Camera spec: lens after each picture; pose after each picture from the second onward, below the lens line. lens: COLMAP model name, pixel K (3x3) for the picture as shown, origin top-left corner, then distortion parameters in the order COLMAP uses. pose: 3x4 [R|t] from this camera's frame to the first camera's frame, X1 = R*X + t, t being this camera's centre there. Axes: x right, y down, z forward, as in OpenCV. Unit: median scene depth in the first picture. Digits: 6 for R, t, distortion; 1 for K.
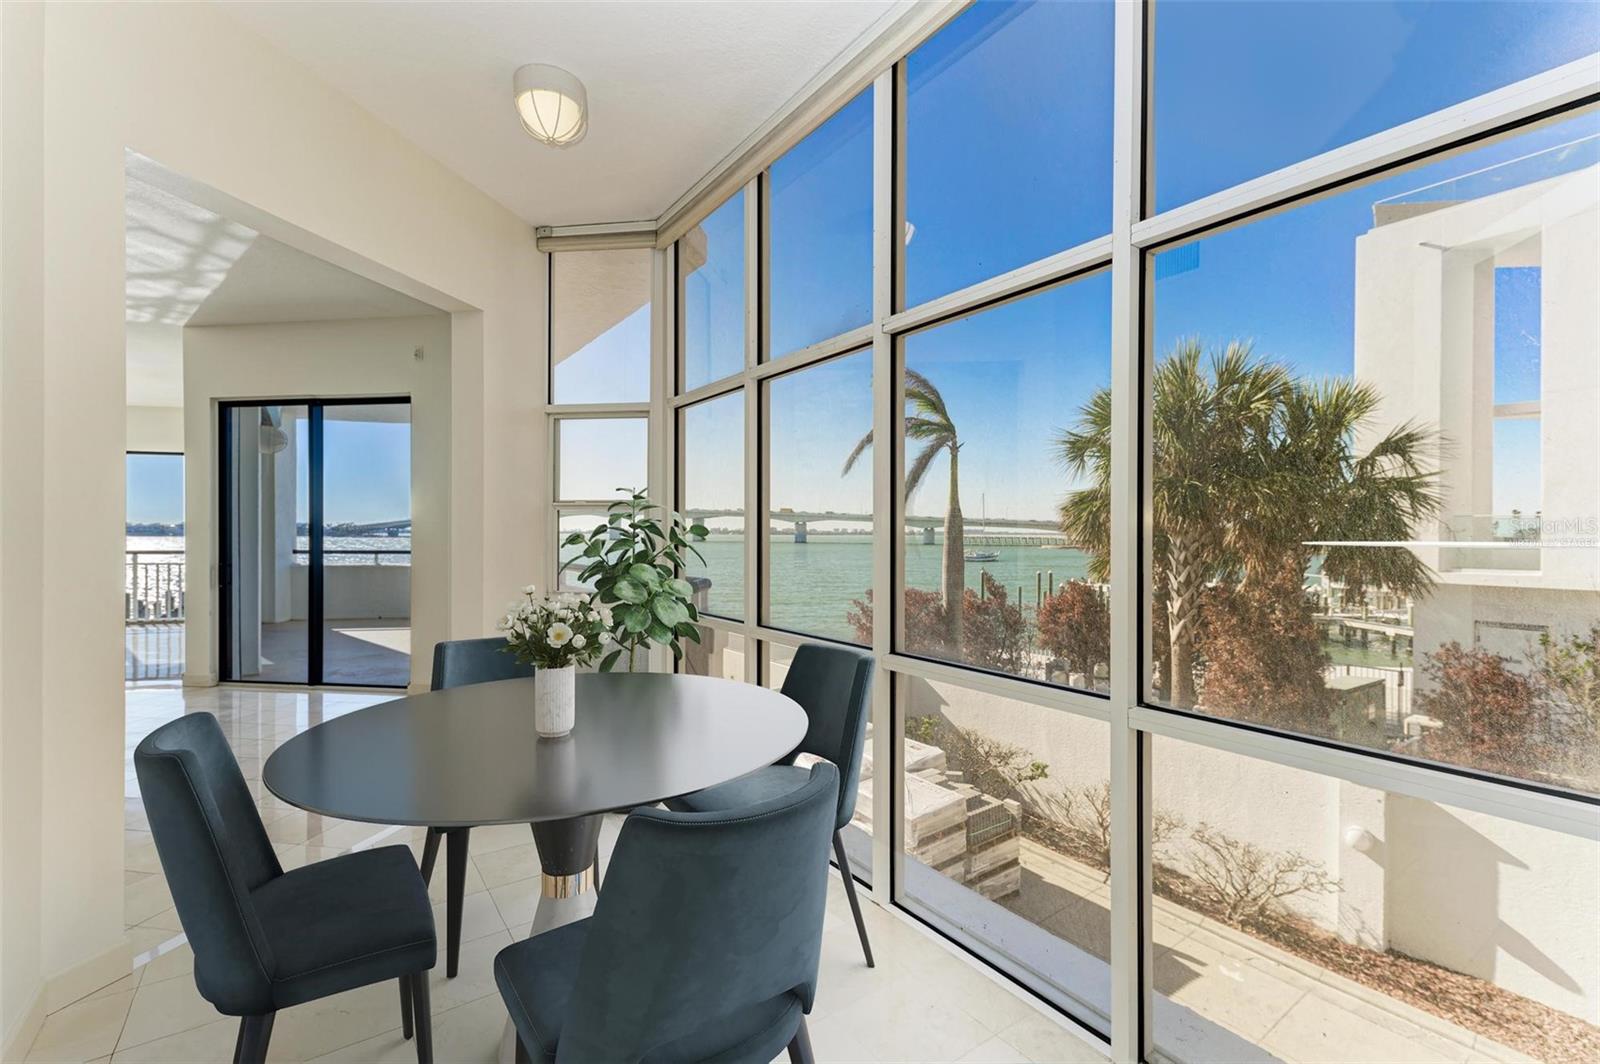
lens RADIAL K [[703.2, 0, 800.0], [0, 703.2, 532.0], [0, 0, 1]] dist [-0.000157, -0.000109]
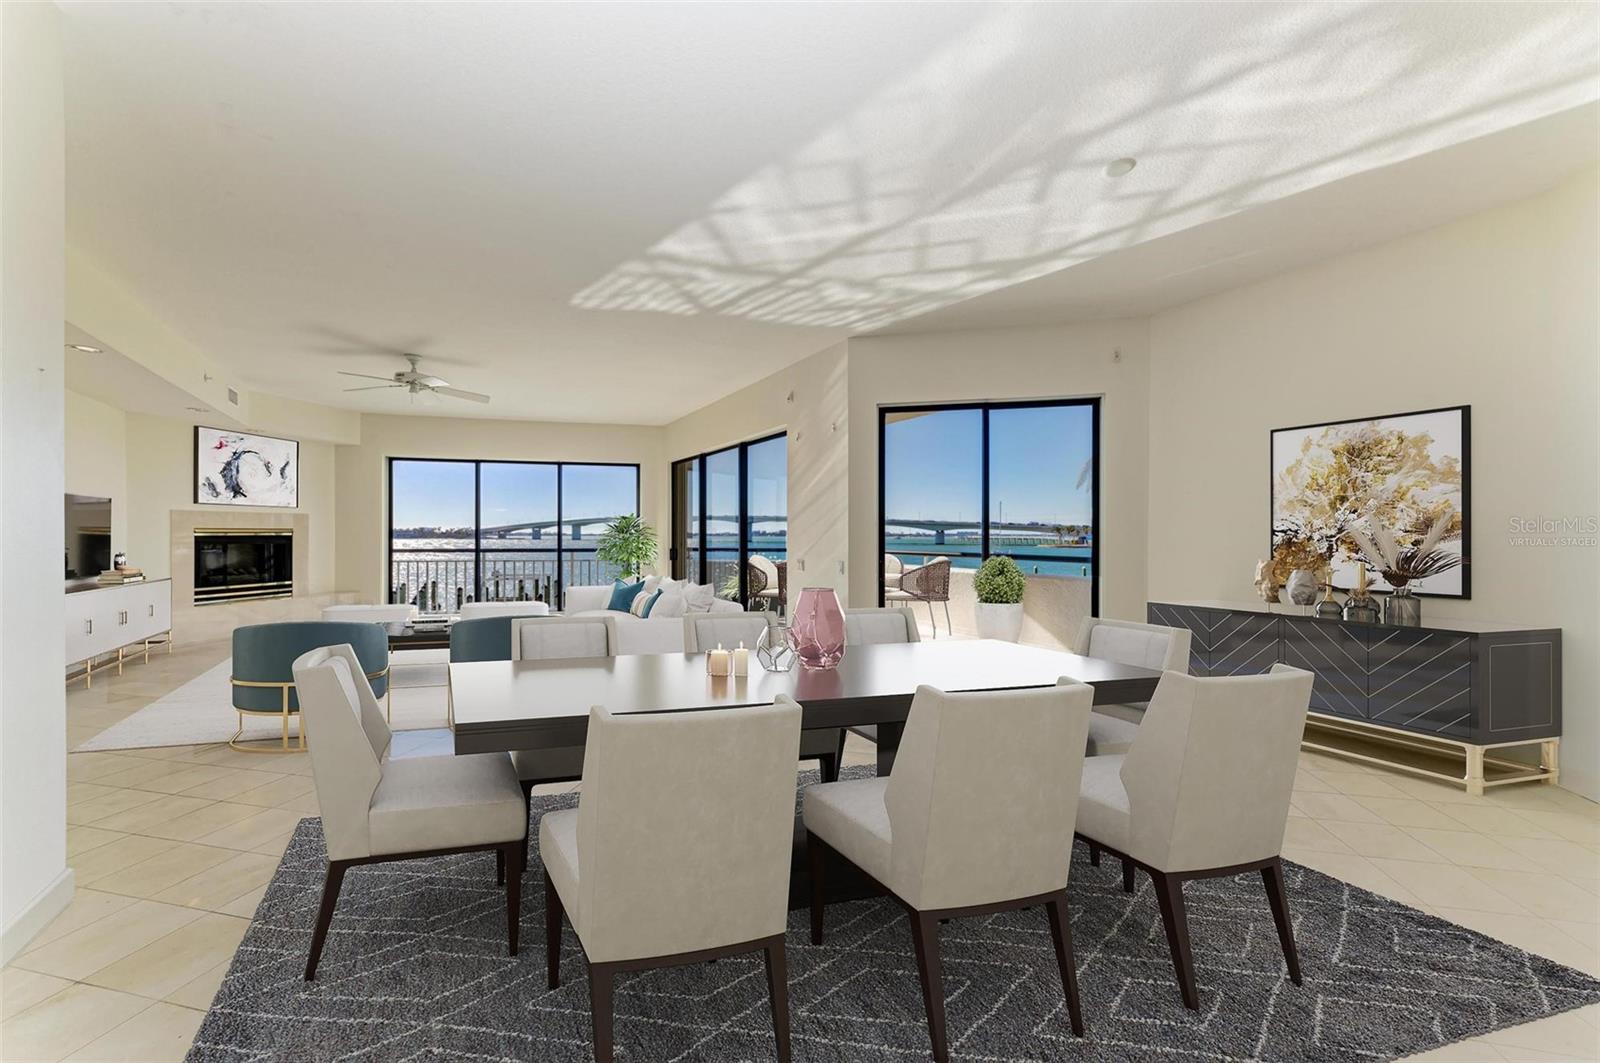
lens RADIAL K [[575.9, 0, 800.0], [0, 575.9, 531.5], [0, 0, 1]] dist [0.003287, -0.000094]
pose [[0.998556, 0.000634, -0.053722, -0.911478], [-0.000880, 0.999989, -0.004562, 0.002459], [0.053719, 0.004602, 0.998545, 0.145569]]
